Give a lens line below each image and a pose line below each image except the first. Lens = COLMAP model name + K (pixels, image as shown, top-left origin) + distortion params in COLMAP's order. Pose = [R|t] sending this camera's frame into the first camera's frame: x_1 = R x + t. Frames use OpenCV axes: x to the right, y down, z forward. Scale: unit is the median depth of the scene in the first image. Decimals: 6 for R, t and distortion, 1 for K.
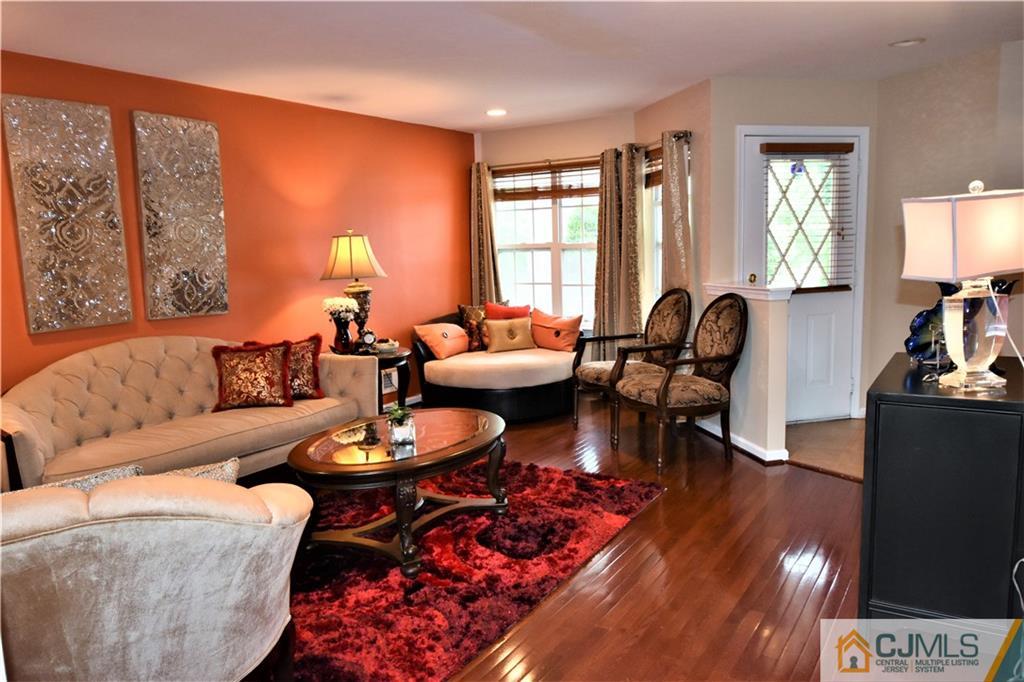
lens RADIAL K [[767.7, 0, 513.2], [0, 767.7, 341.2], [0, 0, 1]] dist [0.011025, 0.007983]
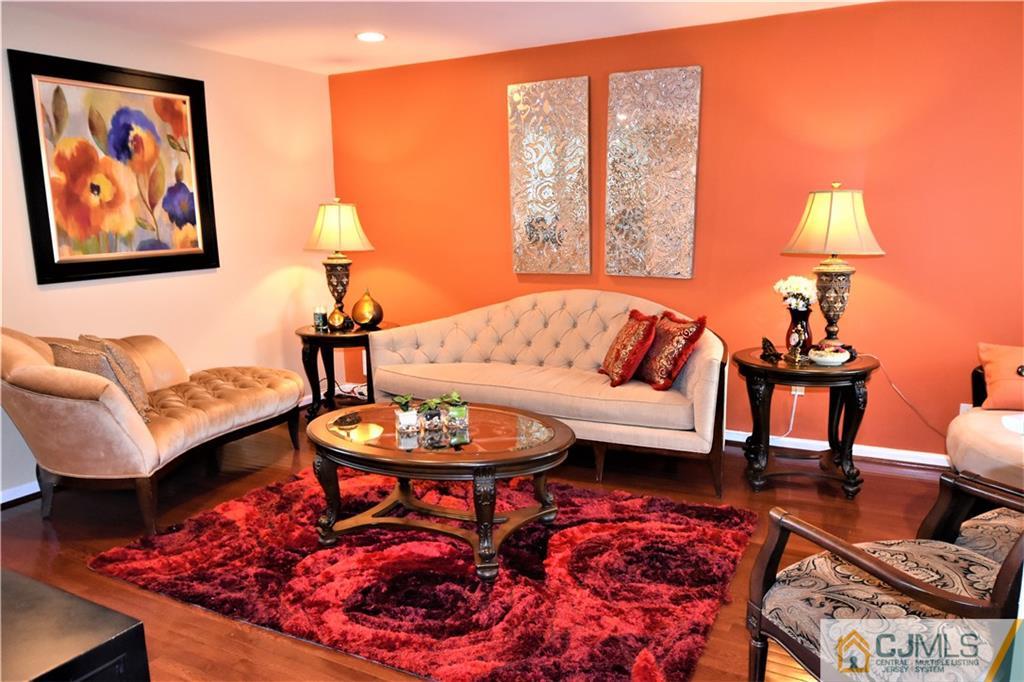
lens RADIAL K [[767.7, 0, 513.2], [0, 767.7, 344.5], [0, 0, 1]] dist [0.011025, 0.007983]
pose [[0.082031, 0.202796, -0.975779, 0.566232], [-0.114796, 0.974485, 0.192876, -0.124821], [0.989996, 0.096194, 0.103218, 0.786899]]
